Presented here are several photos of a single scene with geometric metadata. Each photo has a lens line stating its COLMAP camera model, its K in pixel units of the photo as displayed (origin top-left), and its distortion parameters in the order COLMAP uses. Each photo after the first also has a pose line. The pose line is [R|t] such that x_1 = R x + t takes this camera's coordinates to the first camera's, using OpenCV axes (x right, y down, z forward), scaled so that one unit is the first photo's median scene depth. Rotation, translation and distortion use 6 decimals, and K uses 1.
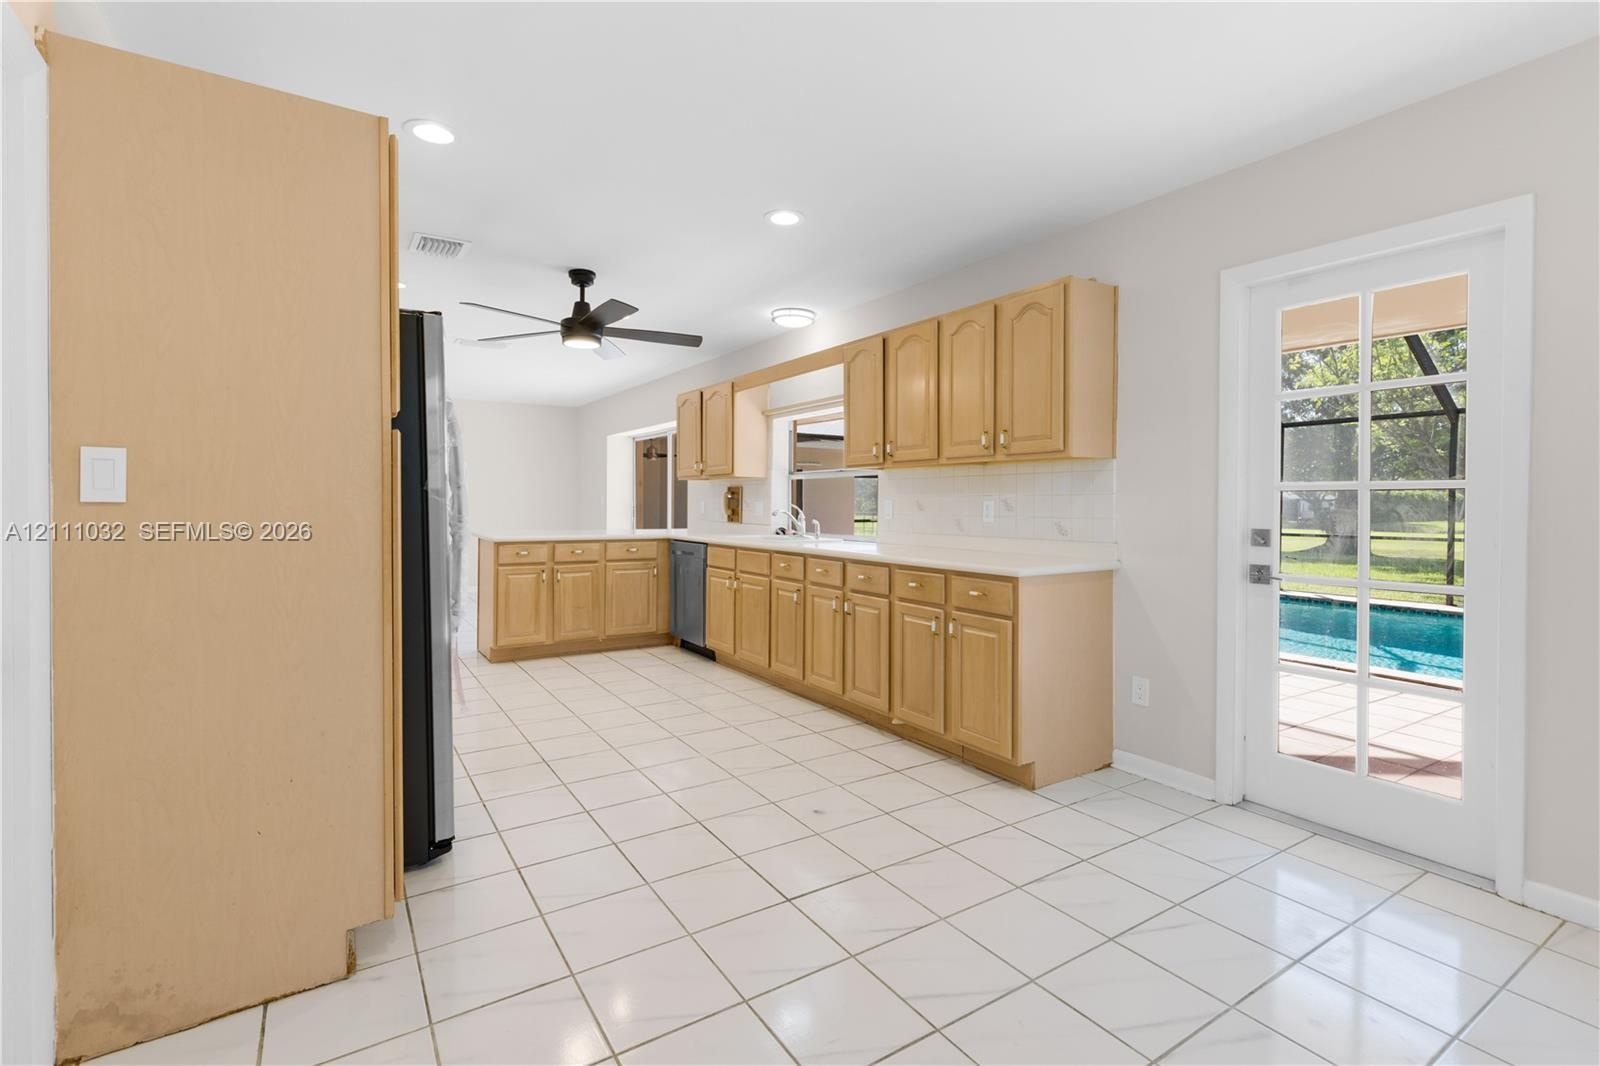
lens RADIAL K [[744.3, 0, 816.9], [0, 744.3, 522.7], [0, 0, 1]] dist [-0.001929, -0.000225]
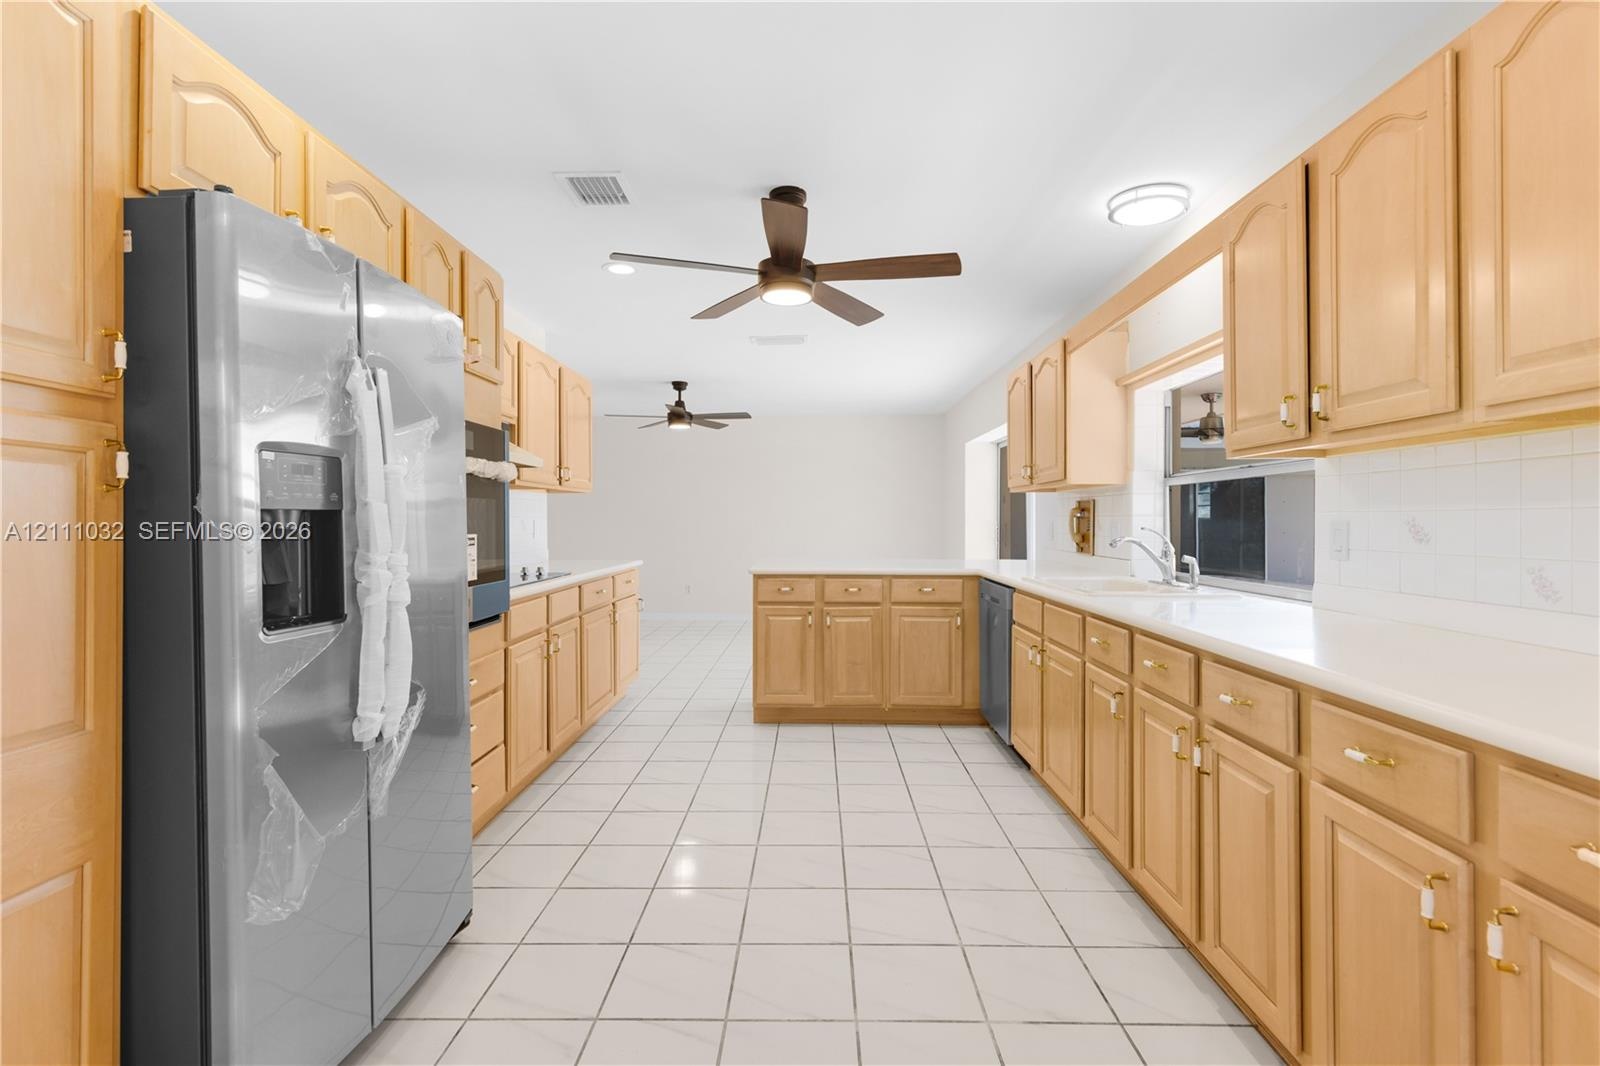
lens RADIAL K [[744.3, 0, 816.9], [0, 744.3, 522.7], [0, 0, 1]] dist [-0.001929, -0.000225]
pose [[0.829008, -0.002916, -0.559230, 0.074343], [-0.011586, 0.999682, -0.022387, -0.012176], [0.559117, 0.025038, 0.828711, 0.363321]]
